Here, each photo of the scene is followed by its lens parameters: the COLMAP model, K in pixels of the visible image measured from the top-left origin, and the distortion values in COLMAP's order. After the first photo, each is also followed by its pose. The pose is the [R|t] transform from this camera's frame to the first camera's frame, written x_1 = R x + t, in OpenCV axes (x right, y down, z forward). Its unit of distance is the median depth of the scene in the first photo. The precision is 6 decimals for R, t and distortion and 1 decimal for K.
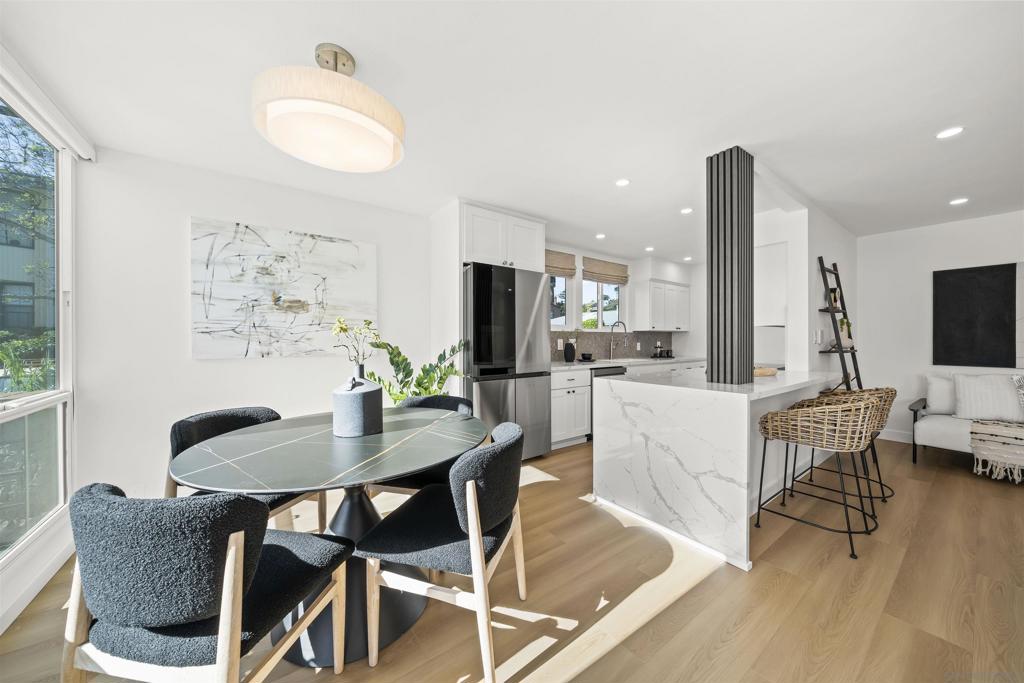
lens RADIAL K [[350.2, 0, 507.6], [0, 350.2, 337.4], [0, 0, 1]] dist [-0.002054, -0.000108]
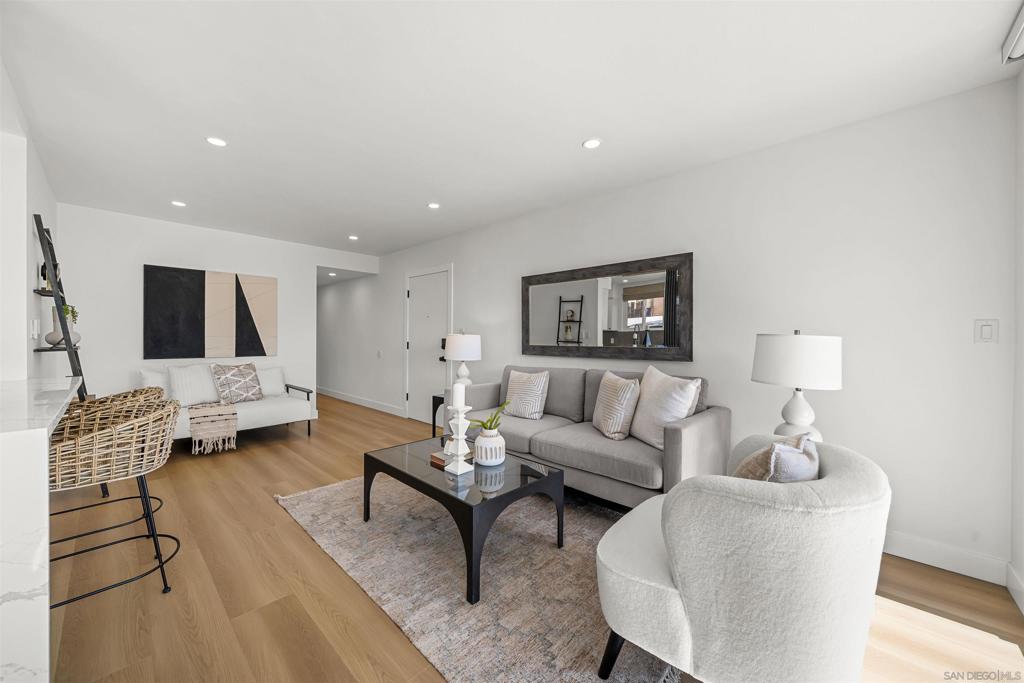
lens RADIAL K [[382.4, 0, 511.8], [0, 382.4, 337.2], [0, 0, 1]] dist [-0.001039, 0.000001]
pose [[-0.202658, -0.002749, 0.979246, -0.055428], [-0.013784, 0.999905, -0.000046, 0.002574], [-0.979153, -0.013507, -0.202676, 0.257706]]
